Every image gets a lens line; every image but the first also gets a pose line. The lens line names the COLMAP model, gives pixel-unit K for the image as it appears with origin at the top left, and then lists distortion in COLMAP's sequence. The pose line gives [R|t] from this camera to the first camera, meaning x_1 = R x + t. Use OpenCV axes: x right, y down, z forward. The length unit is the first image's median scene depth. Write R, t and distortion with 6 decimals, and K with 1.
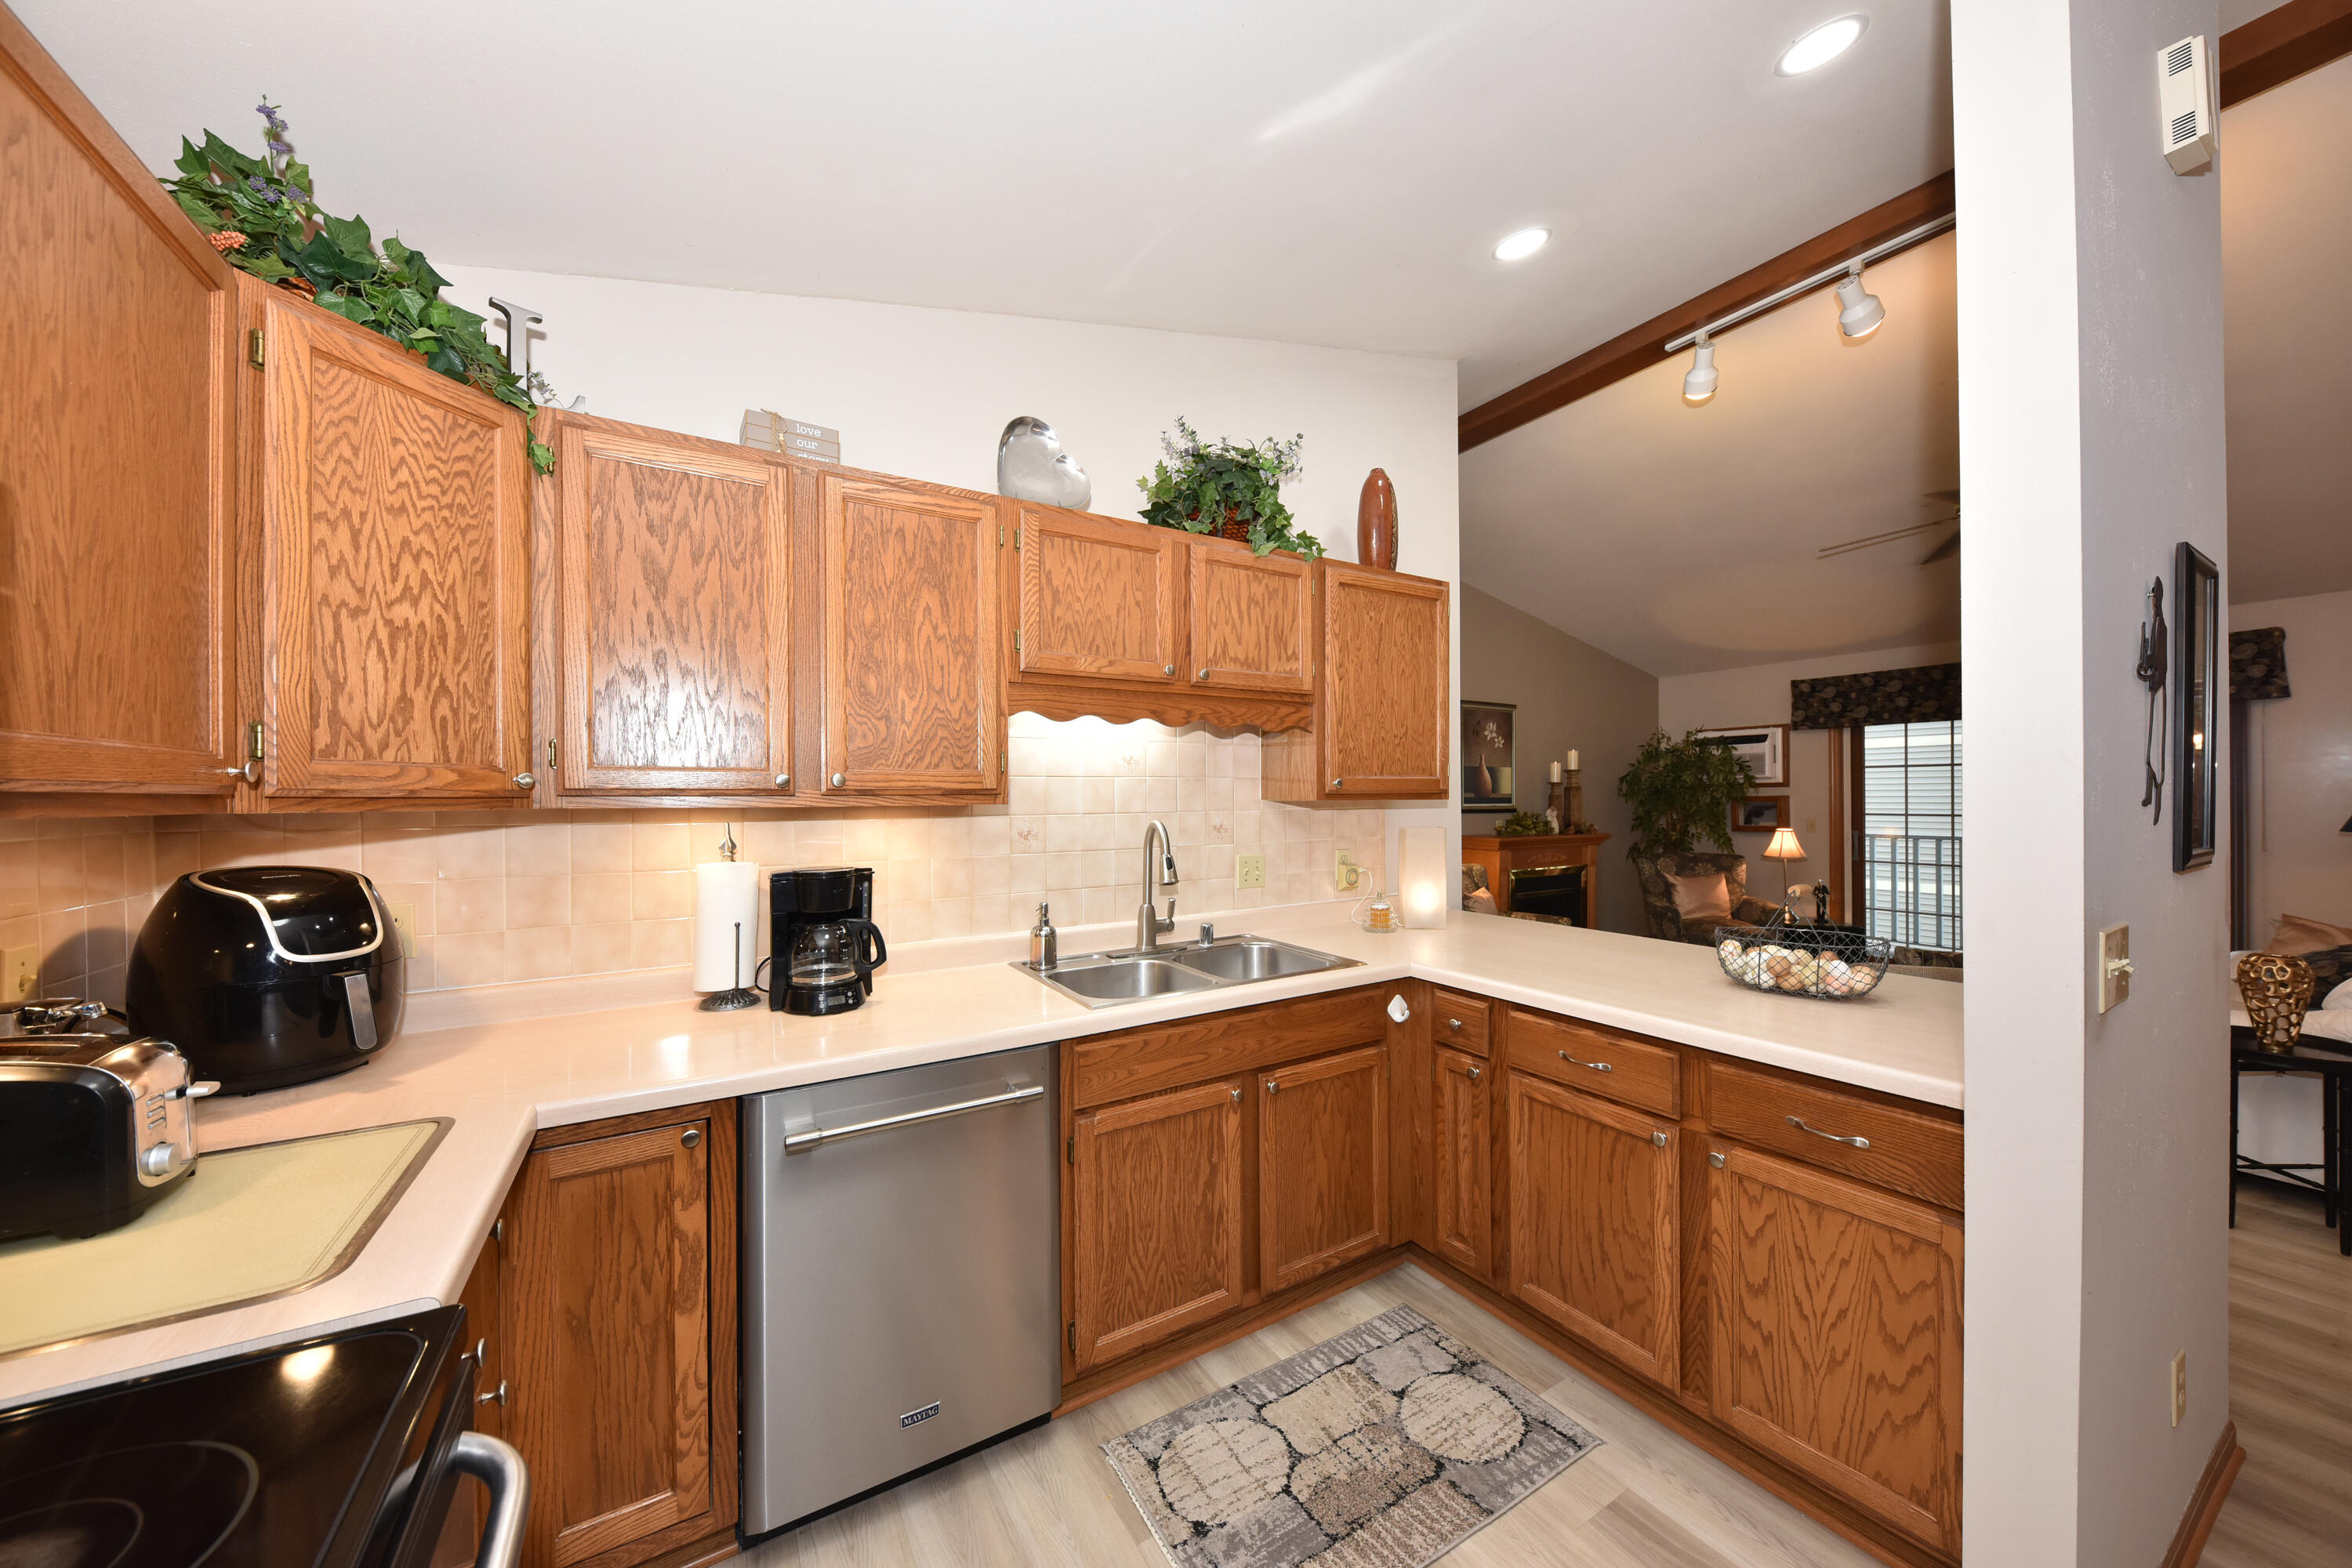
lens RADIAL K [[805.4, 0, 1180.9], [0, 805.4, 798.3], [0, 0, 1]] dist [0.012381, -0.007367]
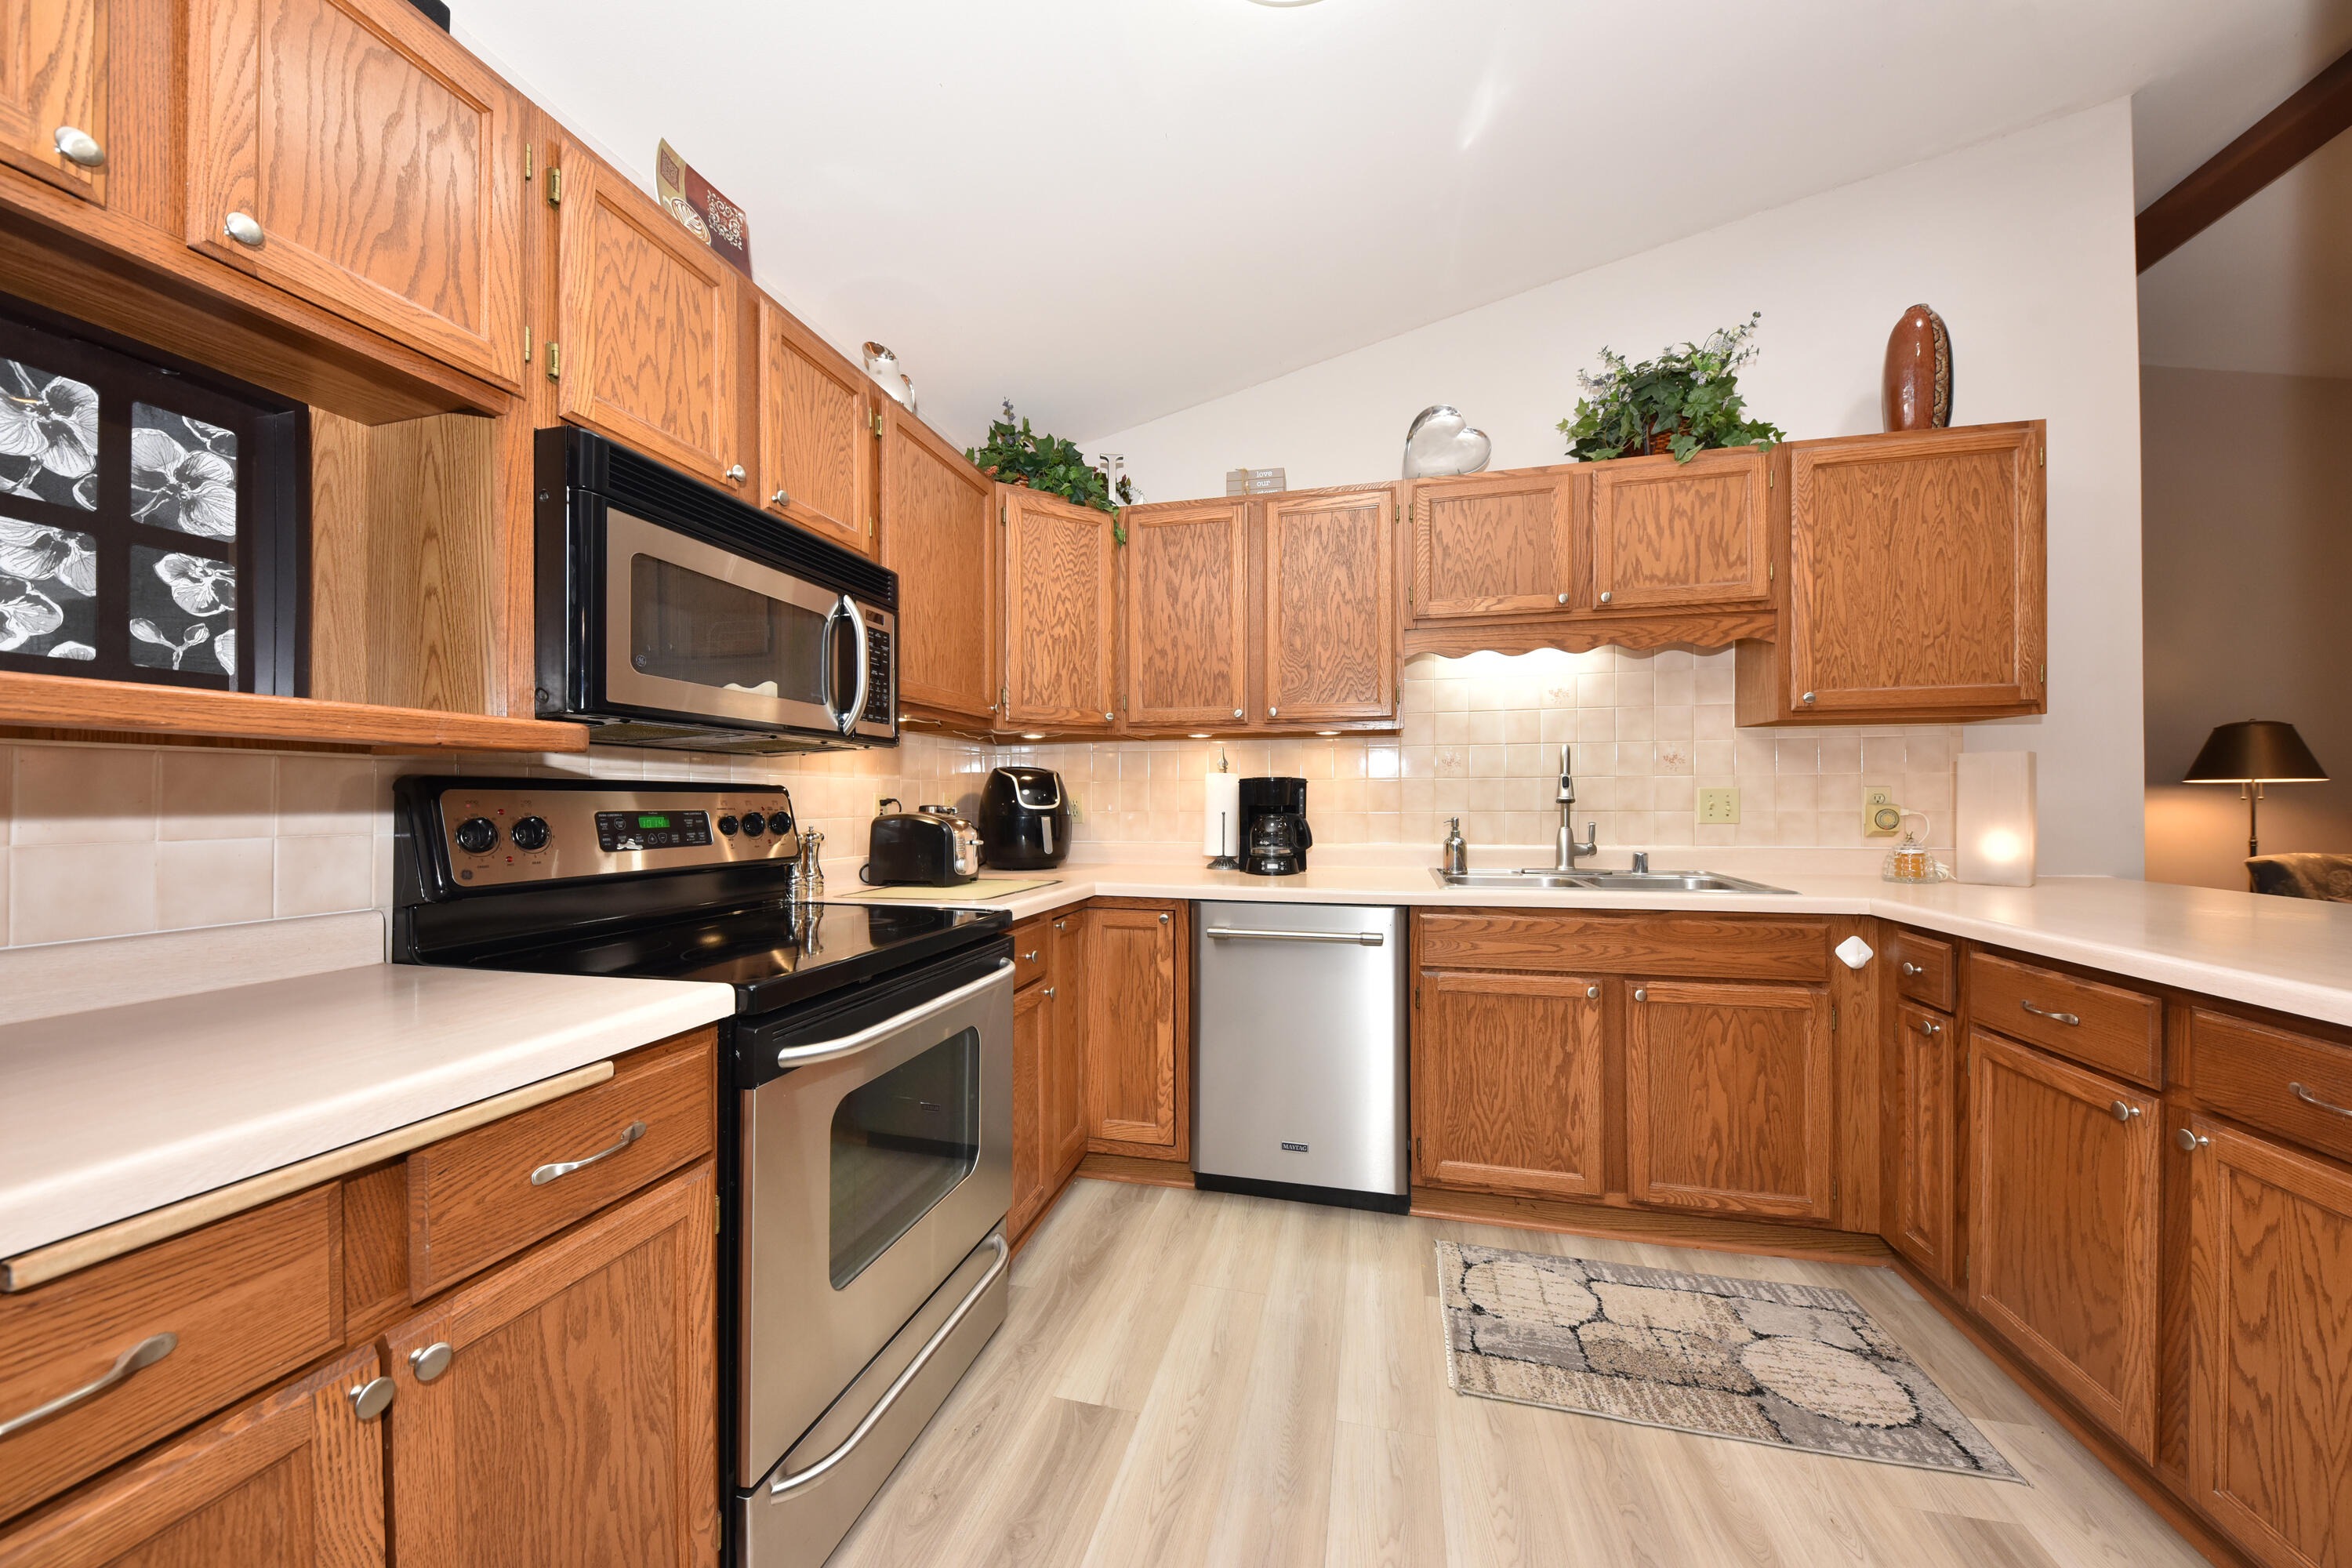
lens RADIAL K [[805.4, 0, 1180.9], [0, 805.4, 798.3], [0, 0, 1]] dist [0.012381, -0.007367]
pose [[0.705988, 0.003997, -0.708212, 0.456547], [-0.003993, 0.999991, 0.001663, 0.123367], [0.708212, 0.001654, 0.705998, -0.123590]]
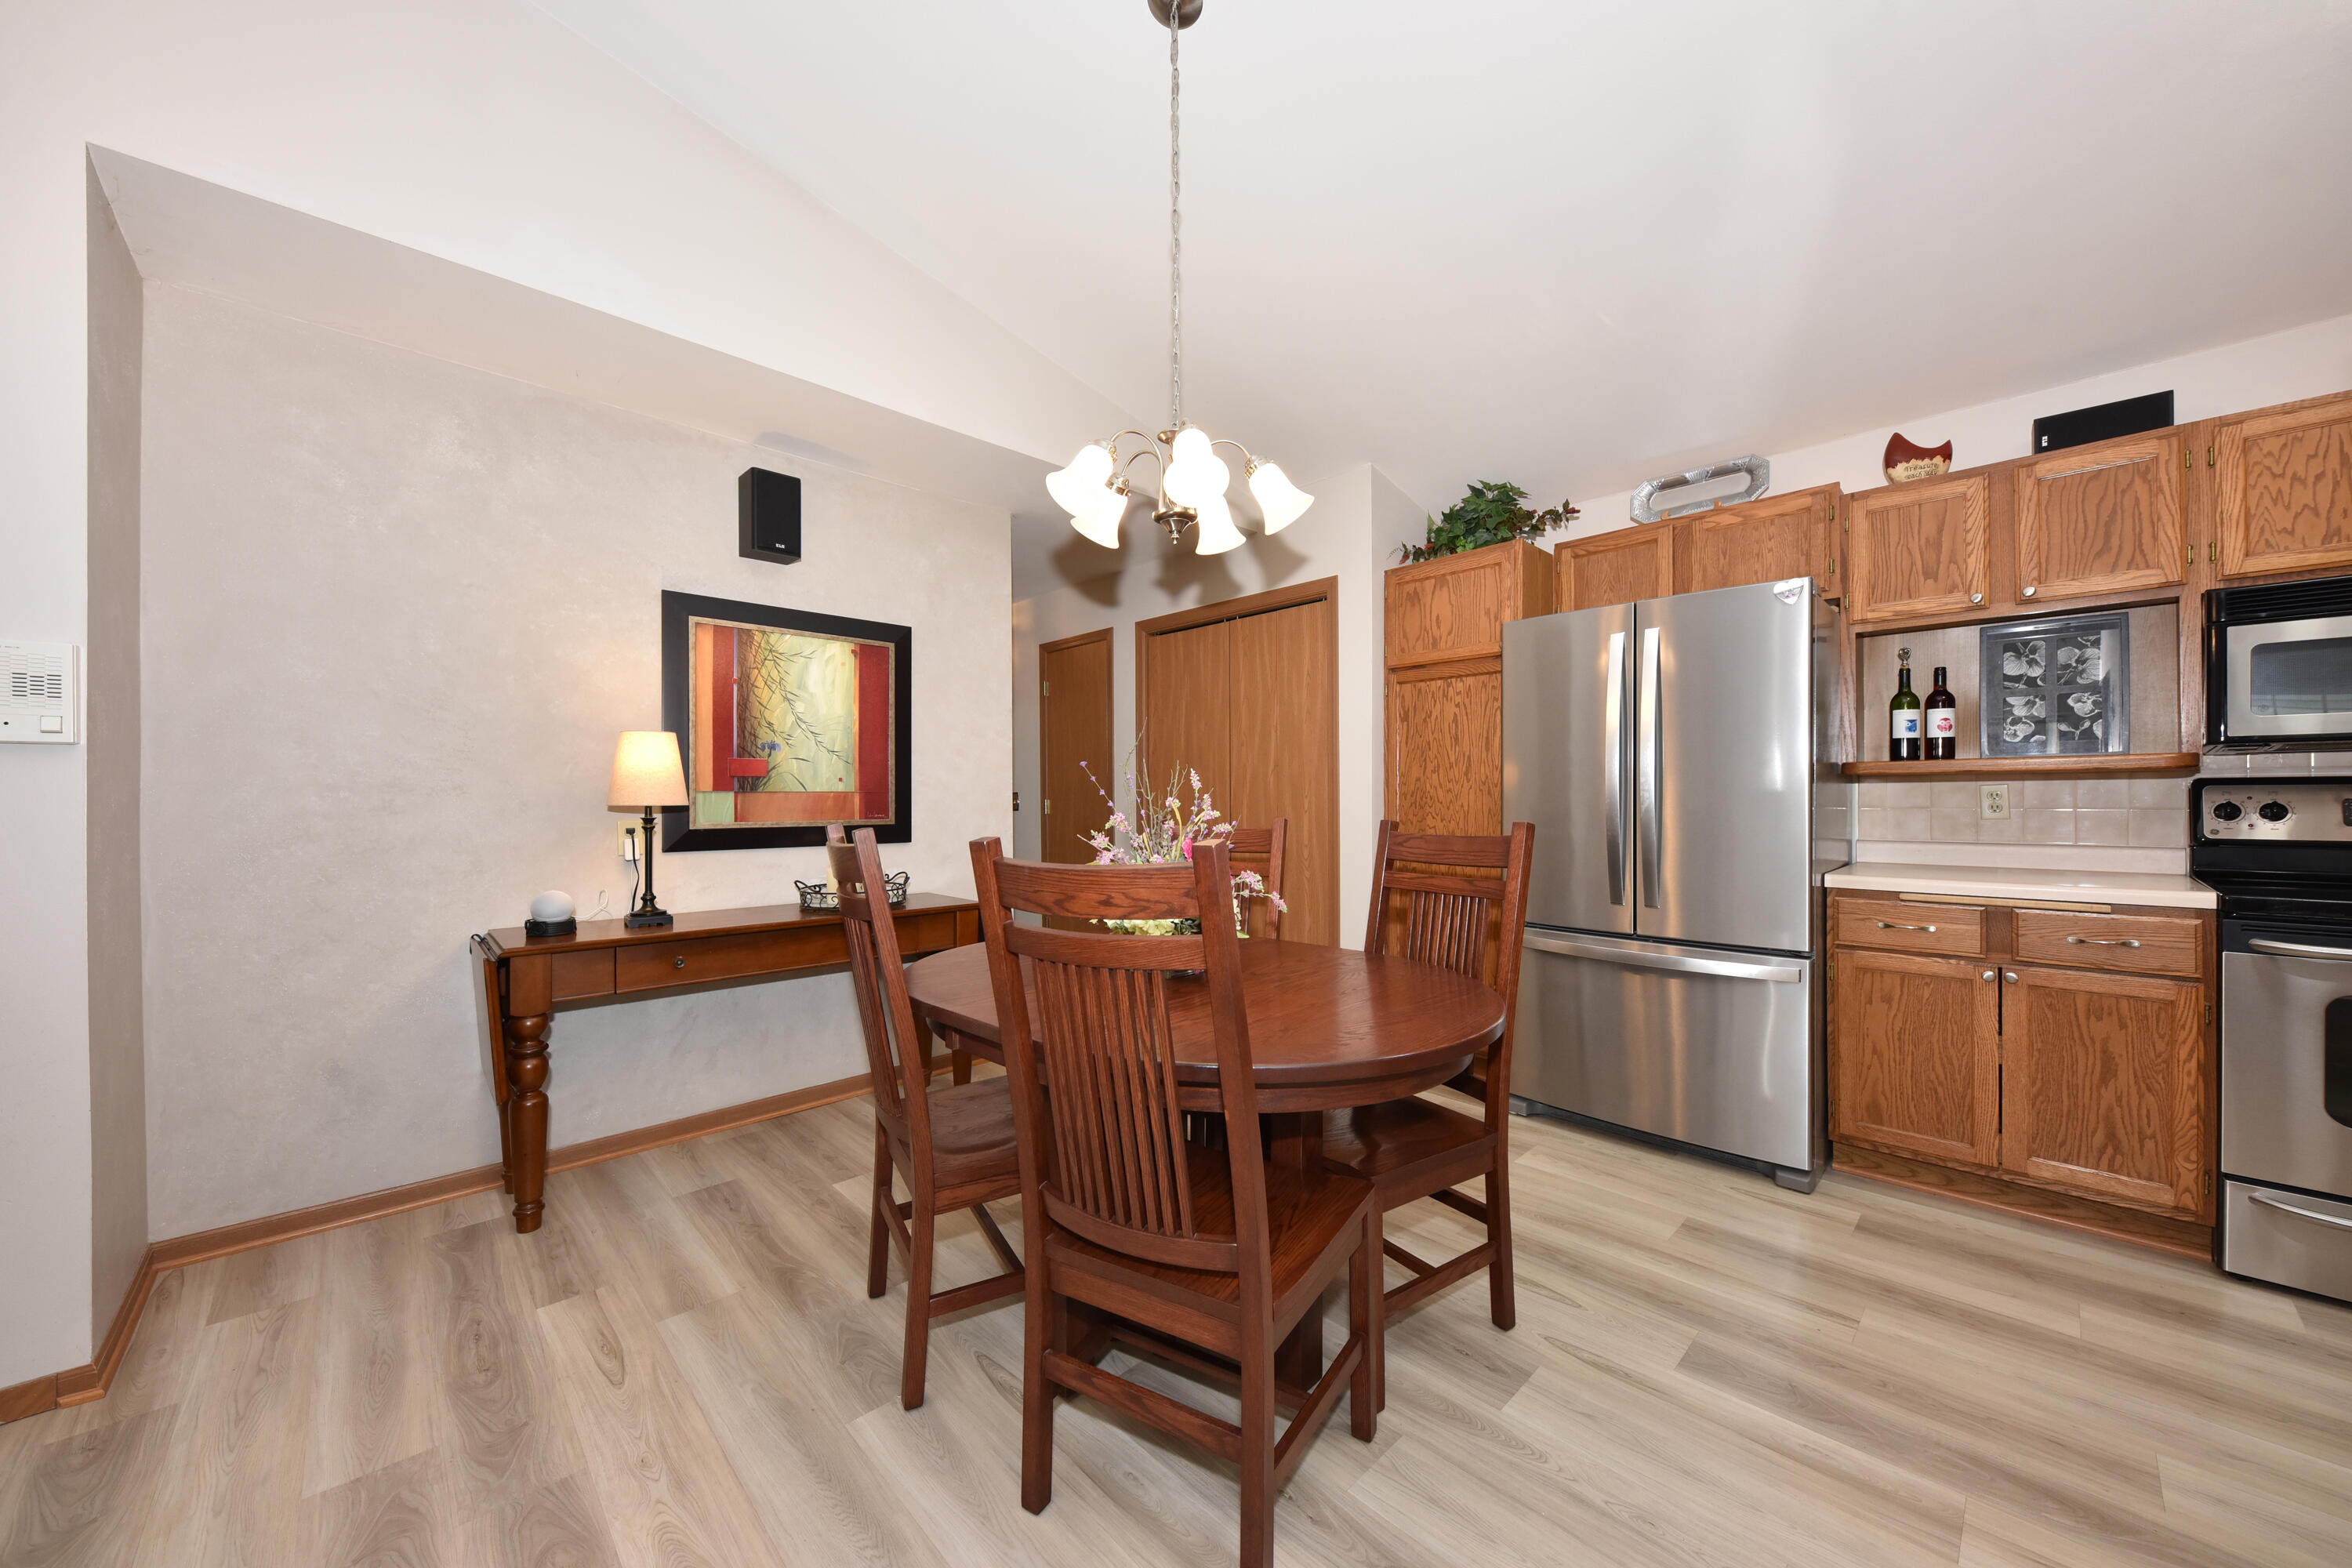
lens RADIAL K [[839.2, 0, 1183.7], [0, 839.2, 797.7], [0, 0, 1]] dist [0.021380, -0.010193]
pose [[-0.973757, 0.012285, -0.227257, 1.373249], [0.011701, 0.999924, 0.003916, 0.114730], [0.227287, 0.001154, -0.973827, 0.819286]]
